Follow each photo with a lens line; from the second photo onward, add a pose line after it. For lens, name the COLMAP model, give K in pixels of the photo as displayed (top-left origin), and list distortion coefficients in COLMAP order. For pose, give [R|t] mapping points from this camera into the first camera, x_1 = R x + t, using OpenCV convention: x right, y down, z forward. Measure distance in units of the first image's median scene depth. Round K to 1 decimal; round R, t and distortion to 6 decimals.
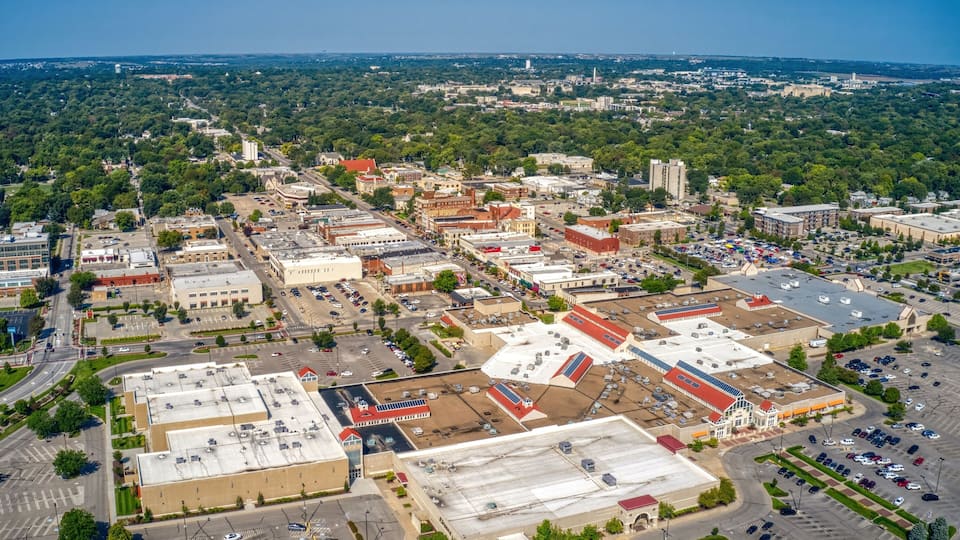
lens RADIAL K [[795.7, 0, 480.0], [0, 795.7, 270.0], [0, 0, 1]] dist [-0.196734, 0.002233]
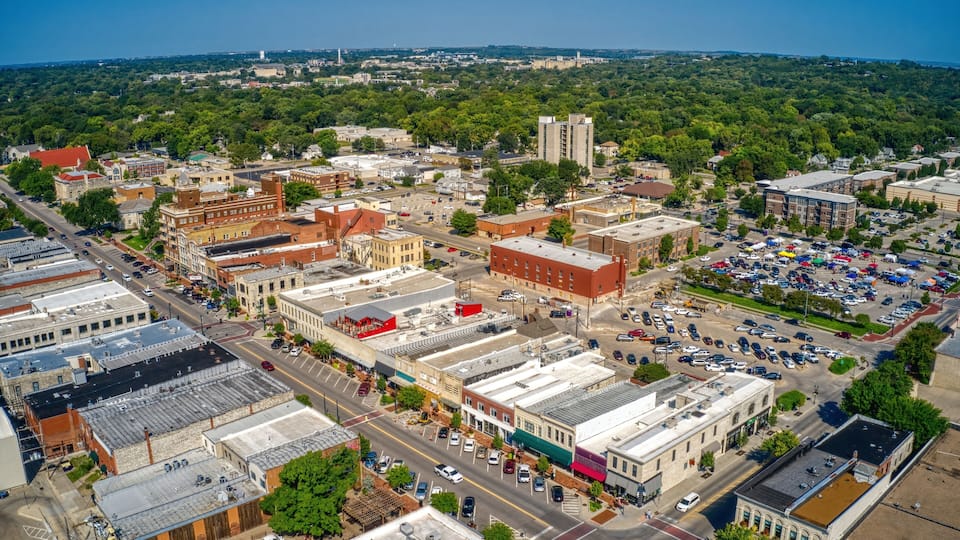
lens RADIAL K [[795.7, 0, 480.0], [0, 795.7, 270.0], [0, 0, 1]] dist [-0.196734, 0.002233]
pose [[0.947837, -0.092353, 0.305085, -0.030139], [0.087166, 0.995723, 0.030611, -0.034747], [-0.306607, -0.002421, 0.951833, 0.348642]]
